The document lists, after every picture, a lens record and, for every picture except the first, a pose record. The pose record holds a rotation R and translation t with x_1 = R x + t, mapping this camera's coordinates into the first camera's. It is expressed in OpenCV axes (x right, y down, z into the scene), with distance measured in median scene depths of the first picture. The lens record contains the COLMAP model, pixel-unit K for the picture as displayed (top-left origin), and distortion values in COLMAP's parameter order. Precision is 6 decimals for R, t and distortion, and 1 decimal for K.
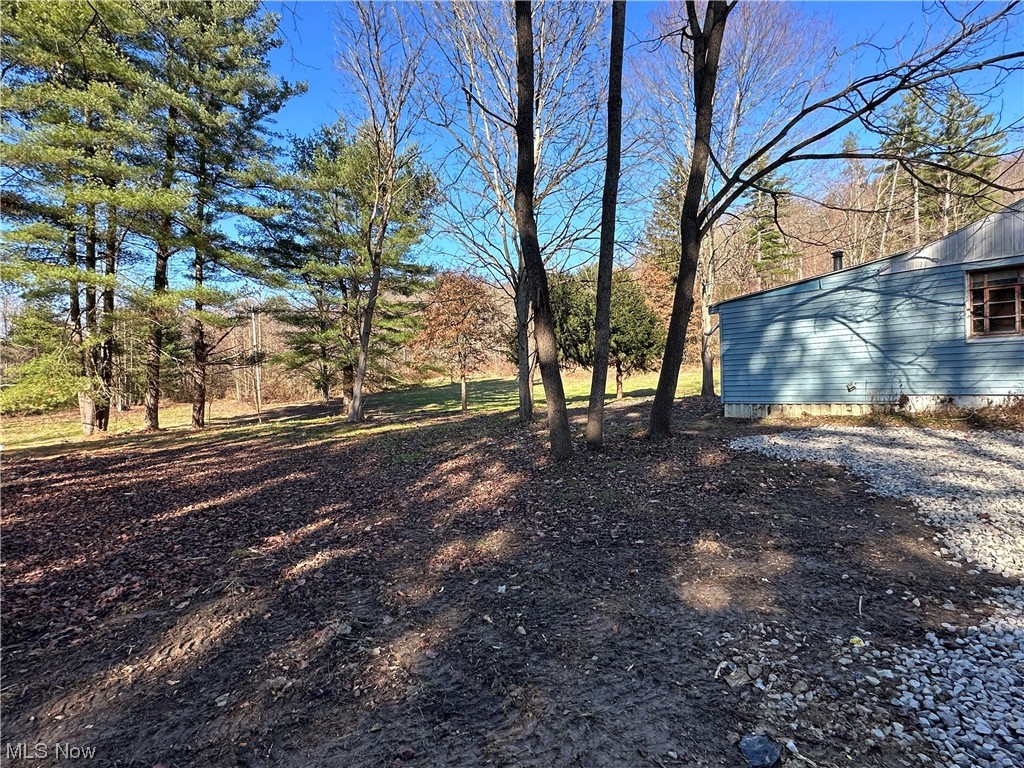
lens RADIAL K [[543.5, 0, 519.1], [0, 543.5, 390.0], [0, 0, 1]] dist [-0.000726, -0.001408]
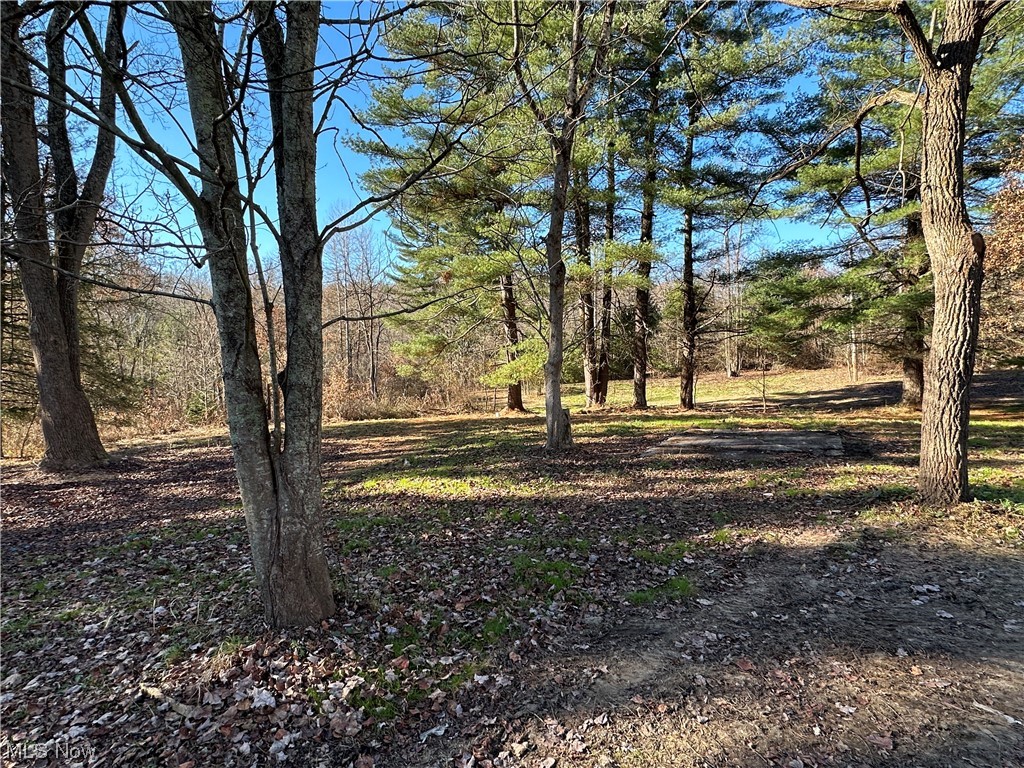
lens RADIAL K [[543.5, 0, 505.4], [0, 543.5, 389.2], [0, 0, 1]] dist [-0.000726, -0.001408]
pose [[0.340294, 0.064855, -0.938080, 0.113367], [0.009687, 0.997324, 0.072465, -0.024961], [0.940269, -0.033747, 0.338755, 0.437849]]
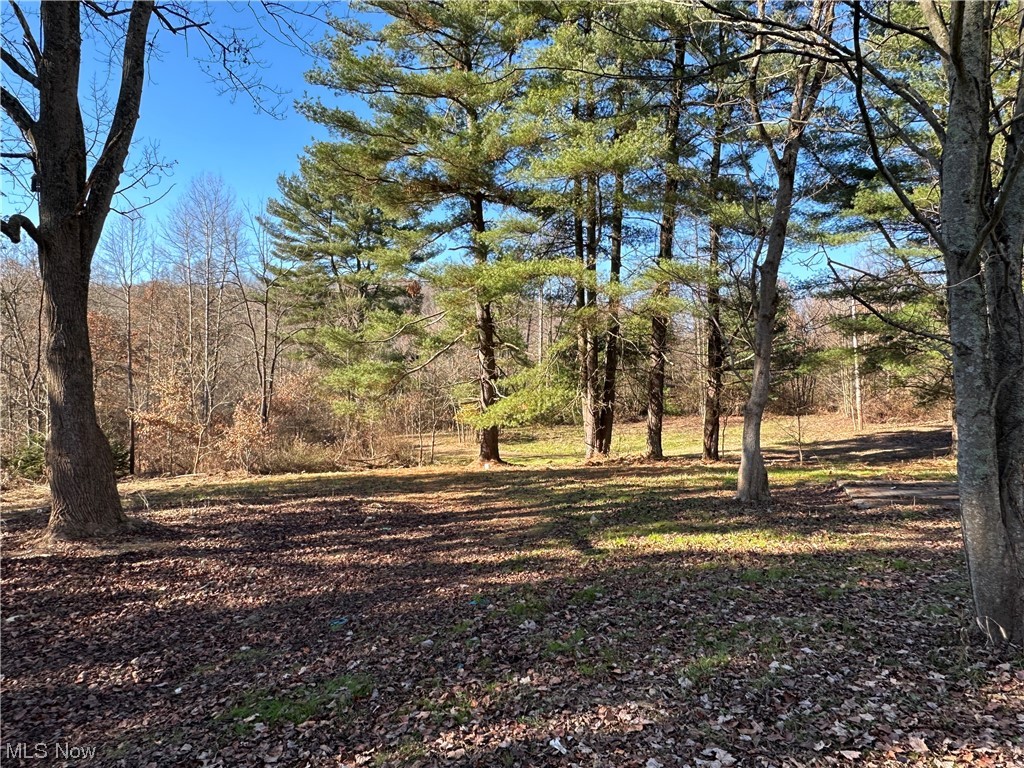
lens RADIAL K [[721.4, 0, 508.1], [0, 721.4, 374.9], [0, 0, 1]] dist [0.086037, -0.110702]
pose [[0.525140, -0.002654, -0.851012, 0.077570], [-0.014825, 0.999815, -0.012266, -0.025171], [0.850887, 0.019057, 0.525004, 0.270882]]
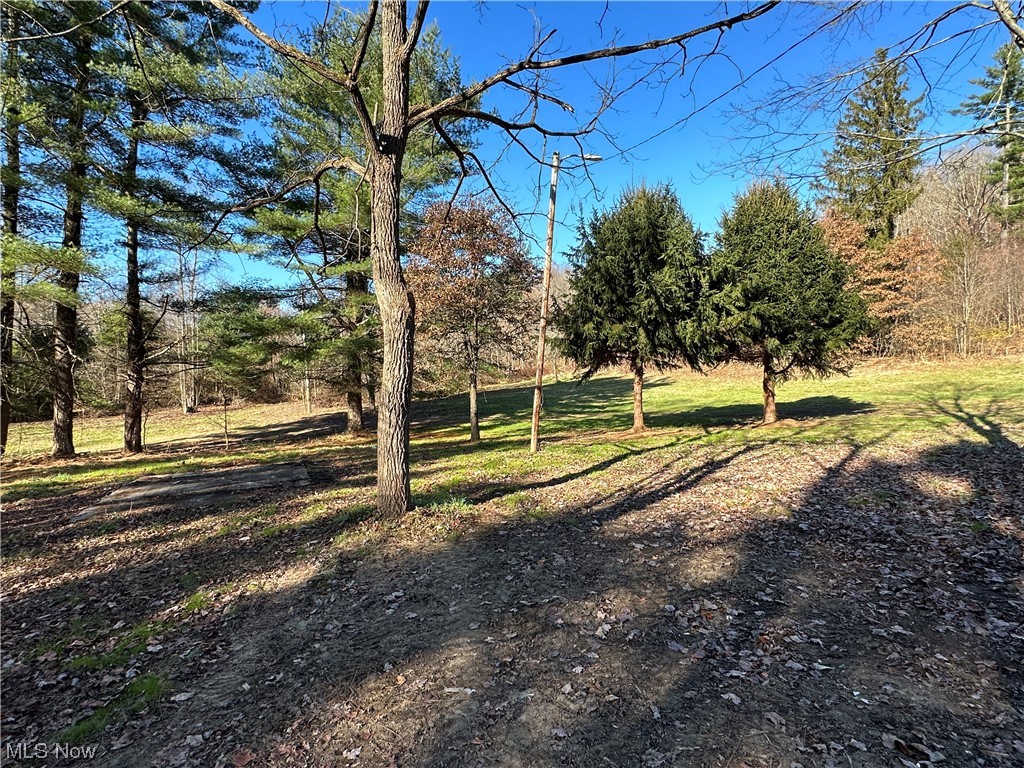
lens RADIAL K [[543.5, 0, 515.7], [0, 543.5, 385.9], [0, 0, 1]] dist [-0.000726, -0.001408]
pose [[0.959982, 0.006222, -0.279992, 0.101302], [-0.004894, 0.999973, 0.005442, -0.024756], [0.280019, -0.003854, 0.959987, 0.443208]]
